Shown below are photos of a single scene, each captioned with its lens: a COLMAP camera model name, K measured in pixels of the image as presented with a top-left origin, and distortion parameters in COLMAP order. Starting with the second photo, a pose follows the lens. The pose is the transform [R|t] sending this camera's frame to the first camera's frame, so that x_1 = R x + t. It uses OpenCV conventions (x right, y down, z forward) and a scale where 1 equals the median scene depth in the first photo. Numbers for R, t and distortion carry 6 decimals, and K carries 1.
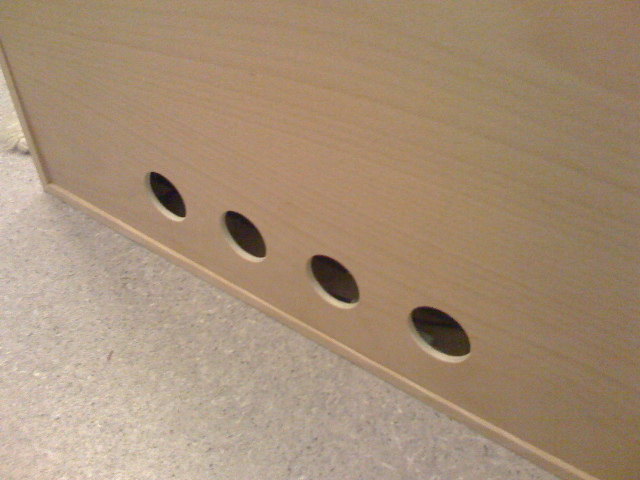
lens RADIAL K [[702.7, 0, 323.0], [0, 702.7, 239.5], [0, 0, 1]] dist [0.002799, 0.000000]
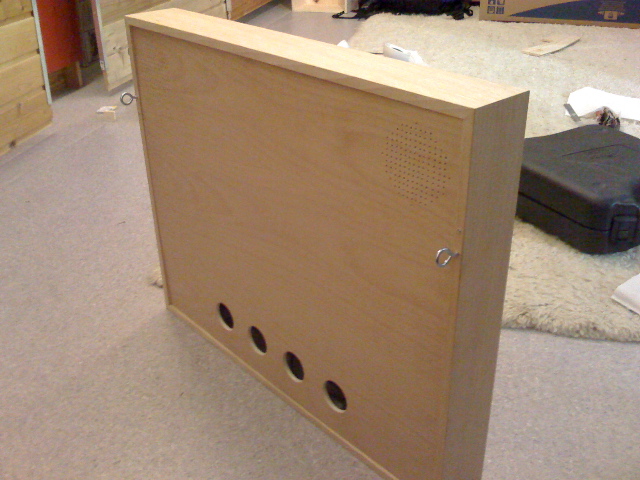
lens RADIAL K [[702.7, 0, 320.6], [0, 702.7, 237.6], [0, 0, 1]] dist [0.002799, 0.000000]
pose [[0.977865, 0.108899, -0.178666, 0.365781], [-0.148827, 0.962202, -0.228074, 0.136759], [0.147076, 0.249616, 0.957111, -0.889528]]
